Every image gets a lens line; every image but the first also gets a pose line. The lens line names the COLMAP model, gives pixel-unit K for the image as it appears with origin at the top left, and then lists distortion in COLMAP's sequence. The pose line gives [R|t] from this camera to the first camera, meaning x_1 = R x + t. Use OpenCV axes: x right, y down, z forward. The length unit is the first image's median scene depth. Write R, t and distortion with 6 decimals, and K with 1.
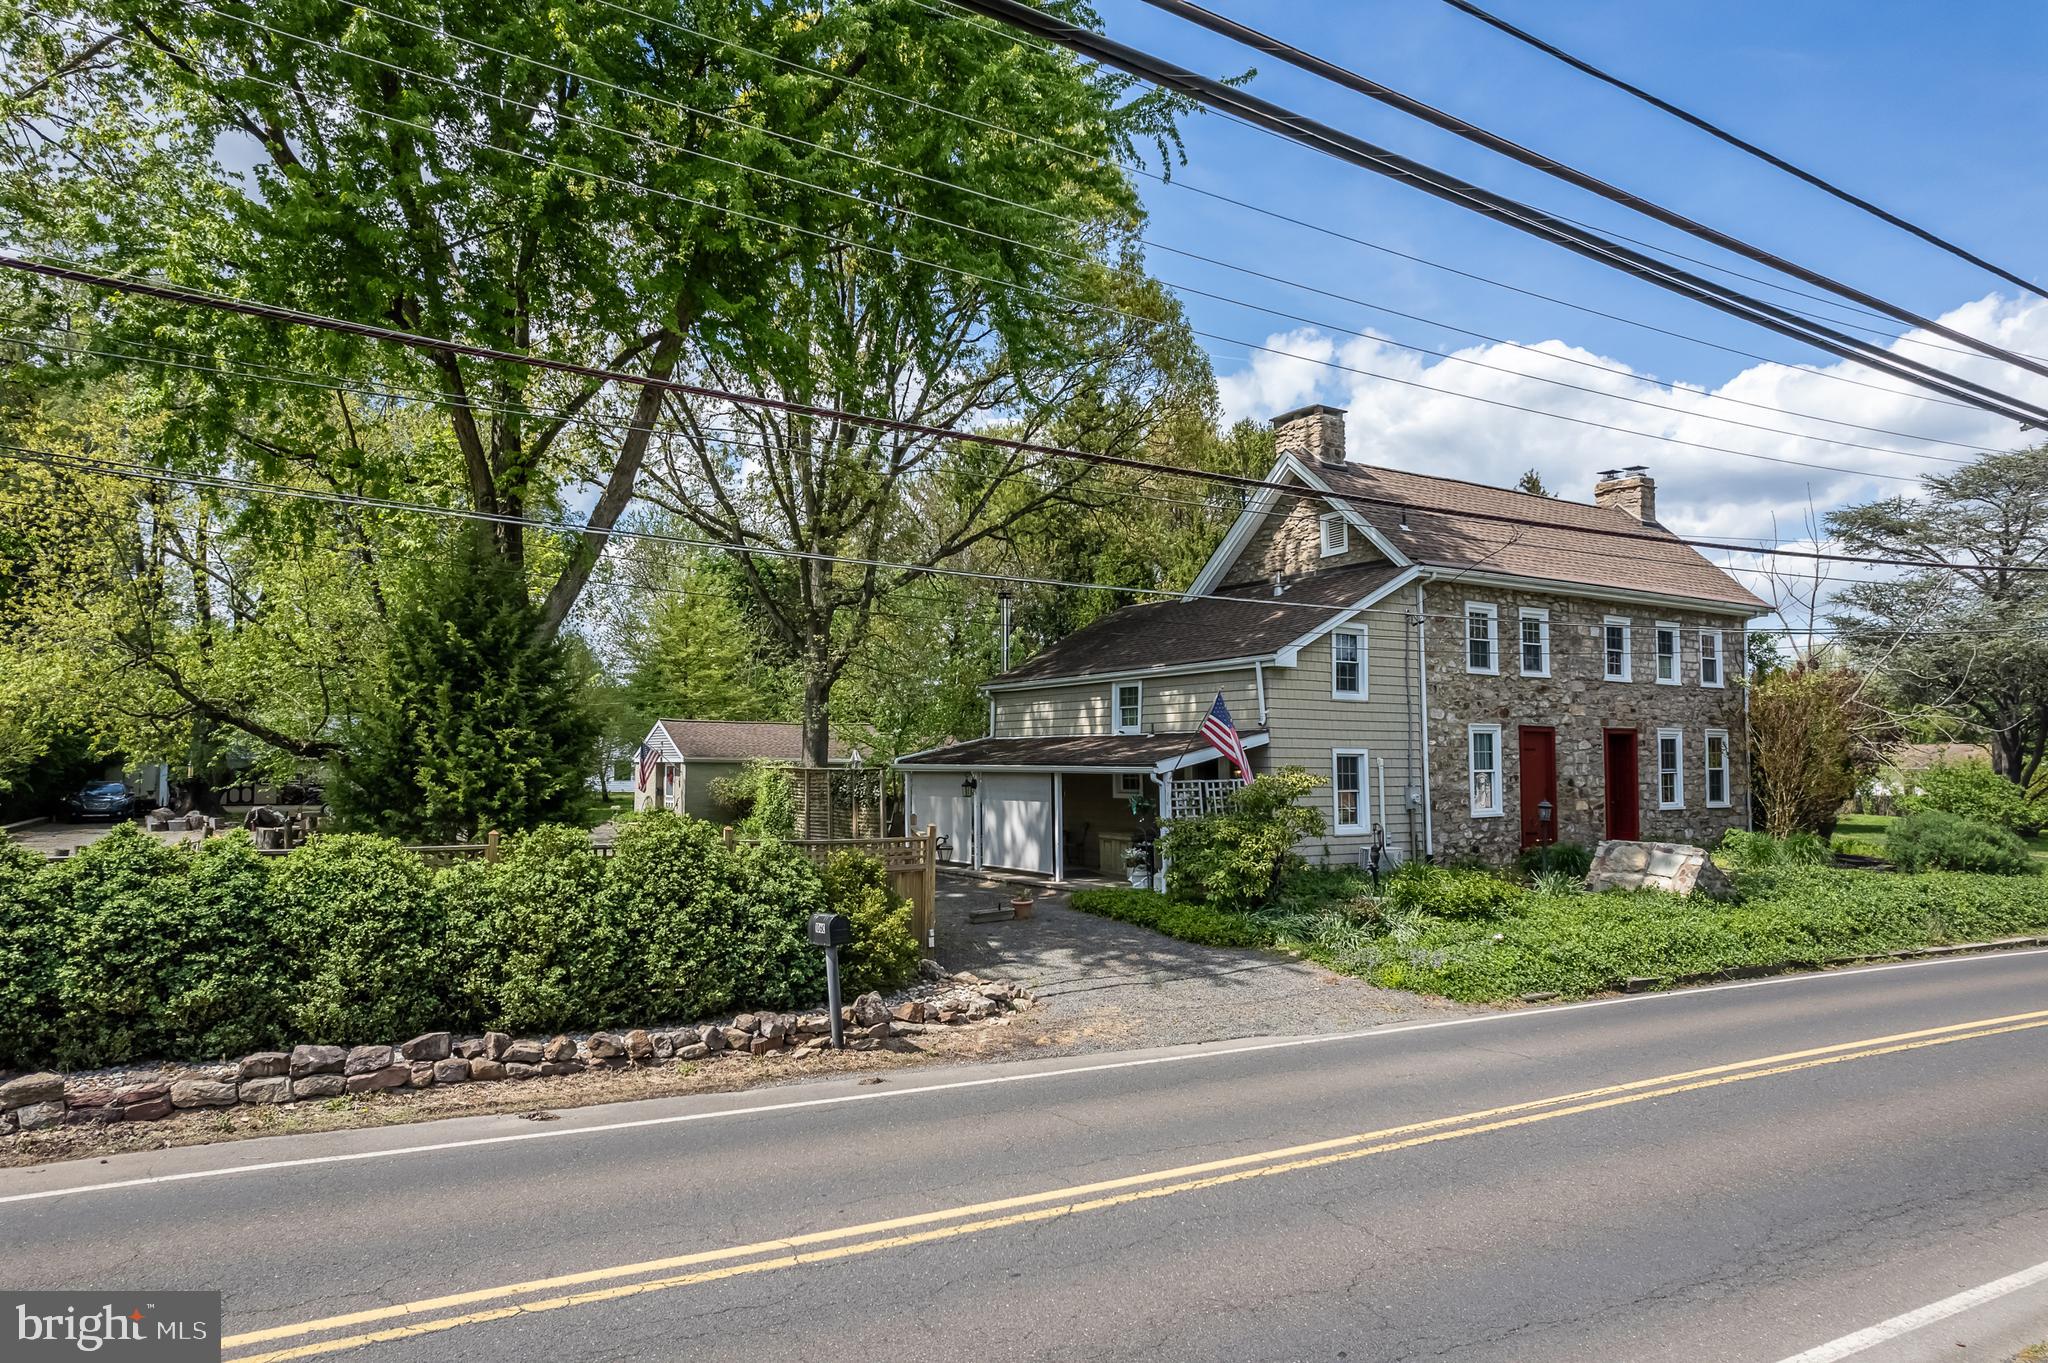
lens RADIAL K [[1318.2, 0, 1031.1], [0, 1318.2, 682.3], [0, 0, 1]] dist [-0.071753, 0.066094]
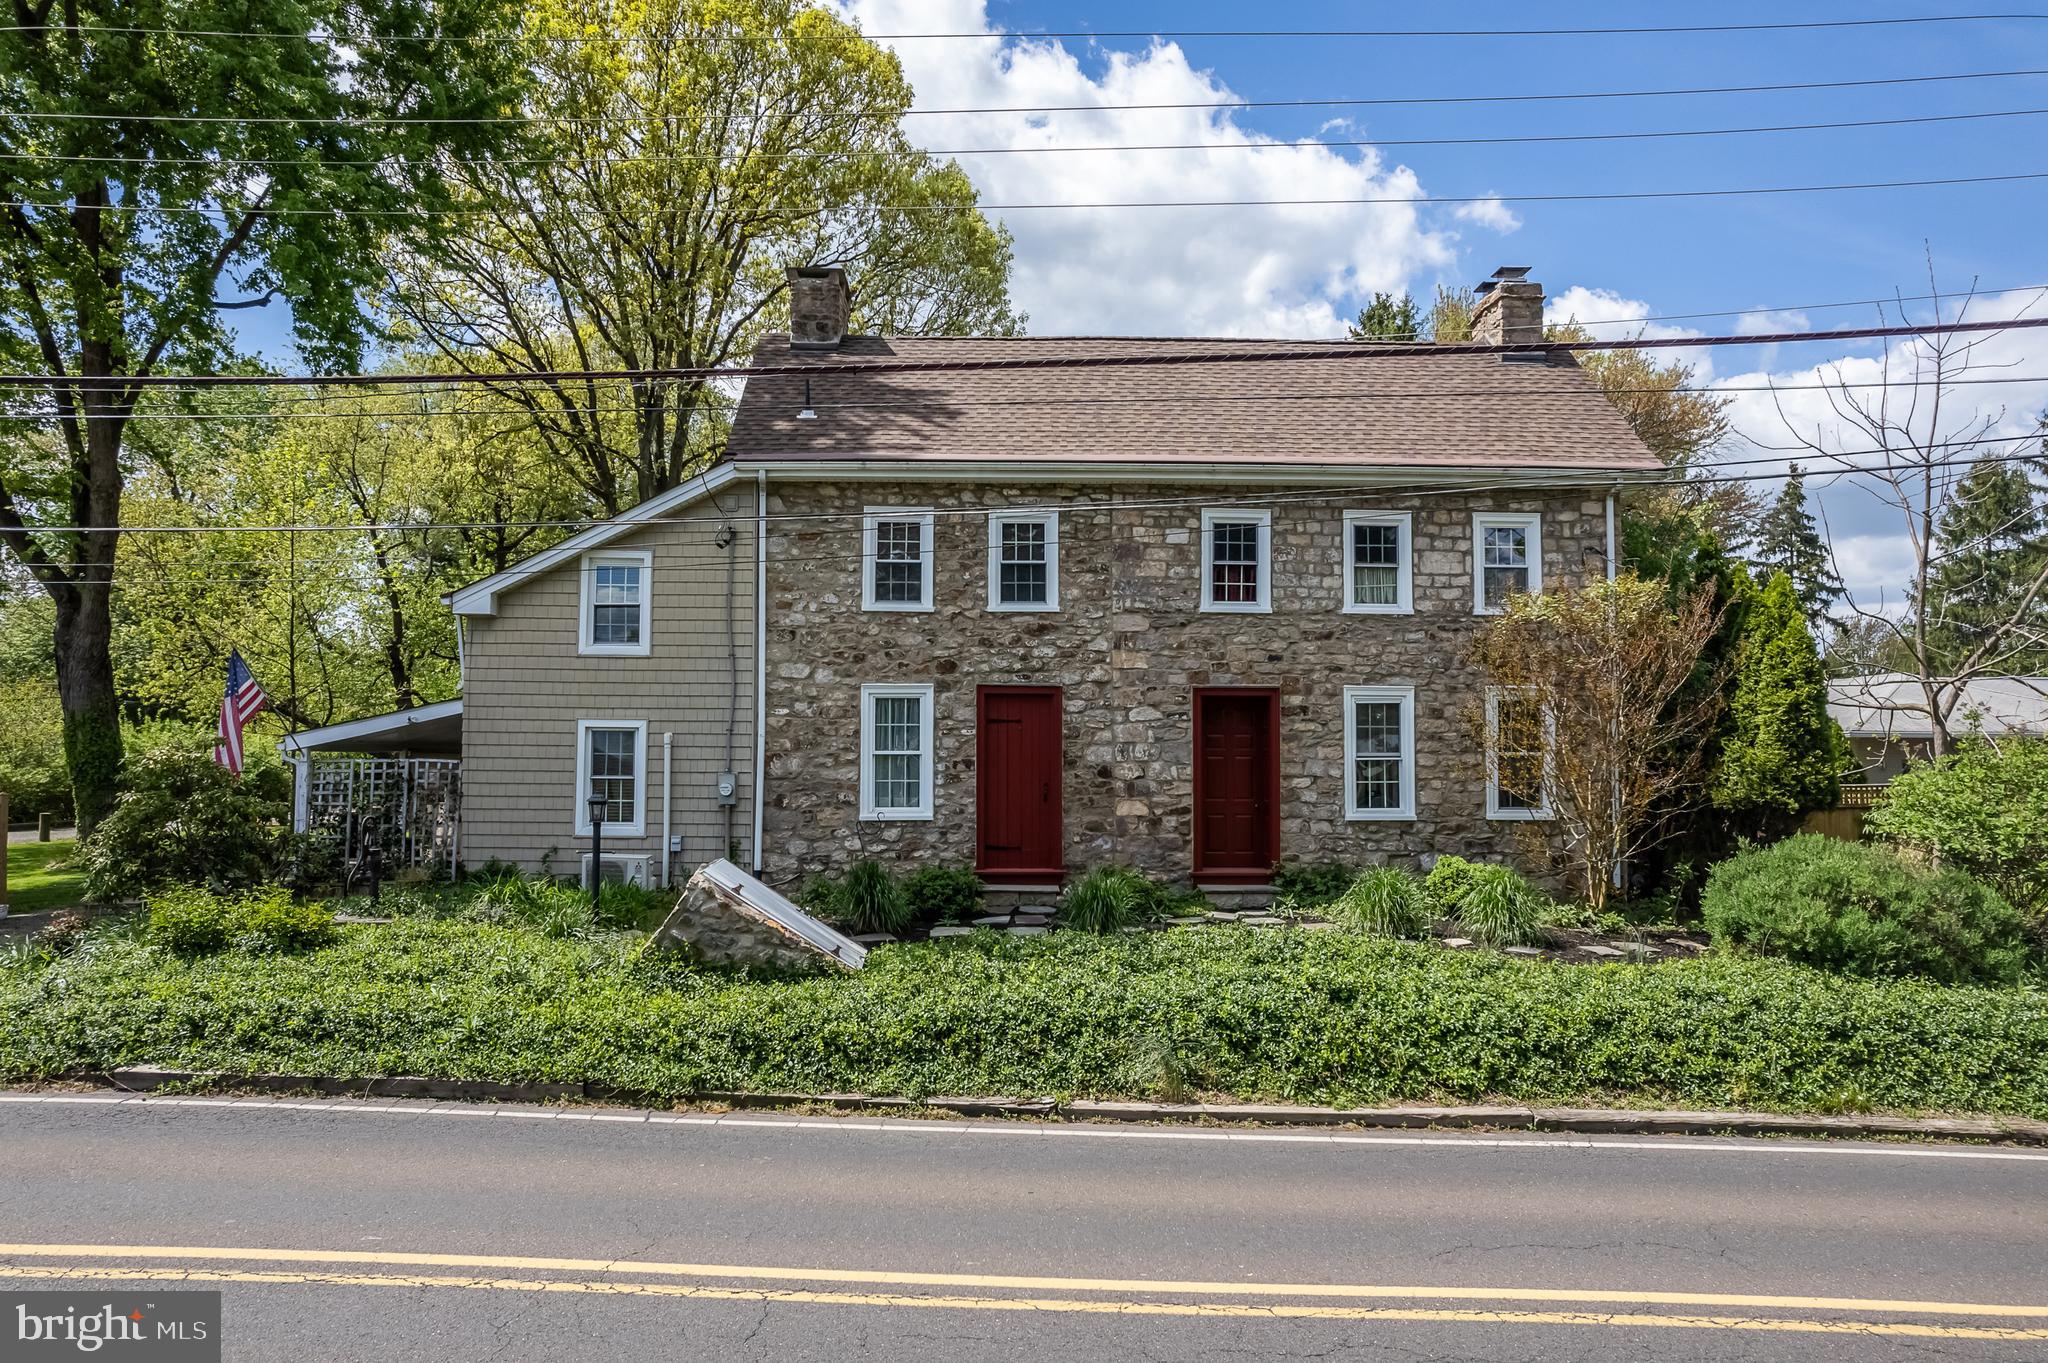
lens RADIAL K [[1318.2, 0, 1015.7], [0, 1318.2, 678.3], [0, 0, 1]] dist [-0.071753, 0.066094]
pose [[0.850895, -0.028669, -0.524554, 0.728423], [0.029189, 0.999547, -0.007282, 0.034235], [0.524525, -0.009115, 0.851346, 0.429614]]
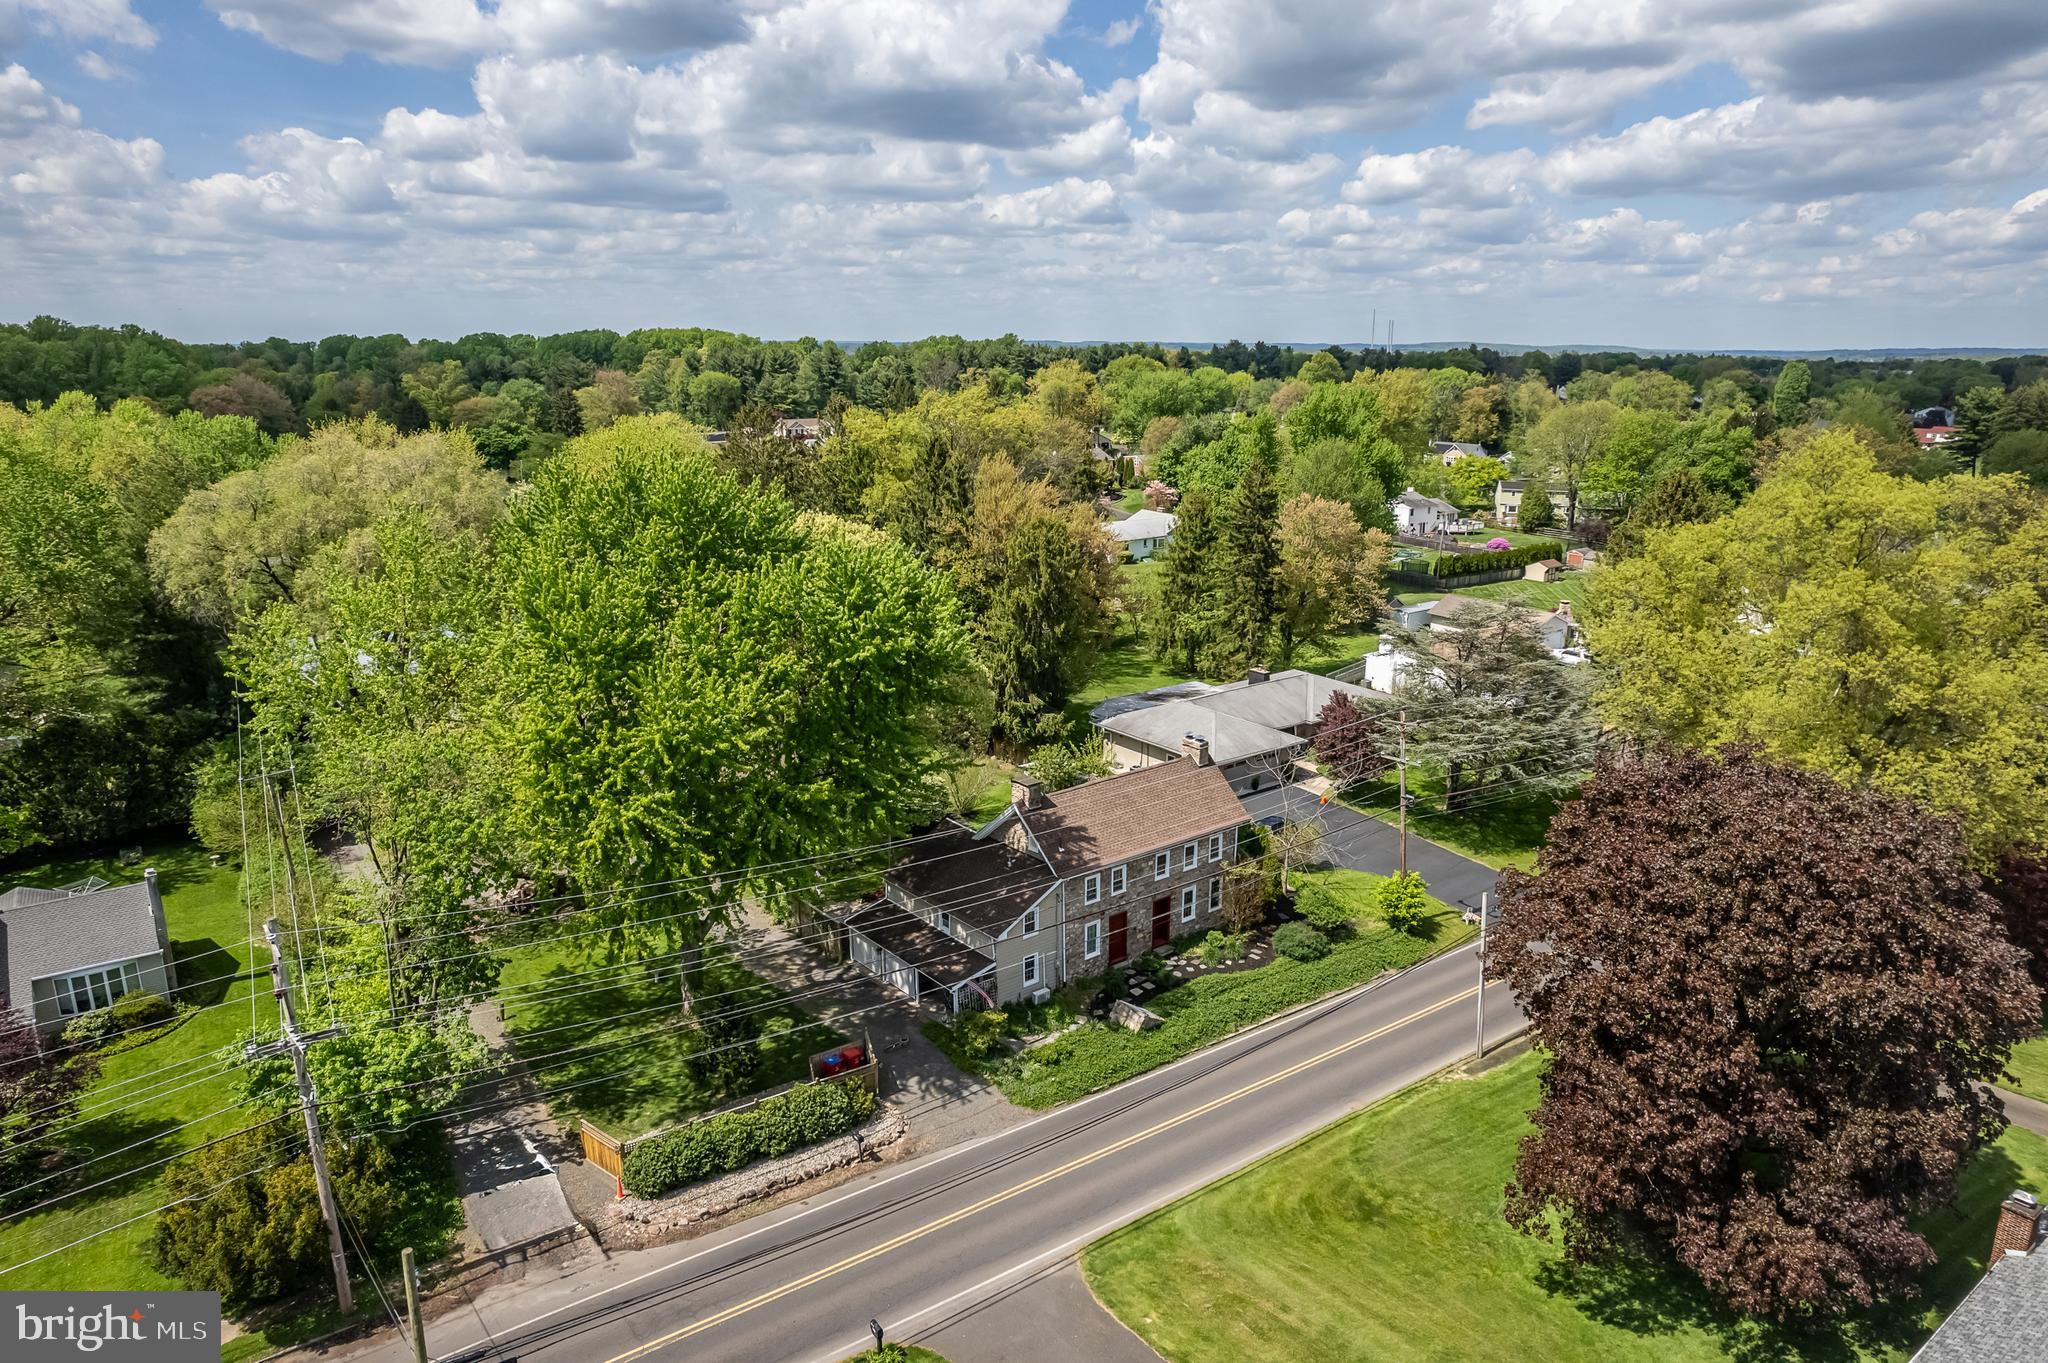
lens RADIAL K [[1318.2, 0, 1021.5], [0, 1318.2, 688.7], [0, 0, 1]] dist [-0.071753, 0.066094]
pose [[0.995582, -0.028585, 0.089434, 0.010675], [-0.000912, 0.949542, 0.313639, -1.092395], [-0.093887, -0.312335, 0.945321, -1.101425]]
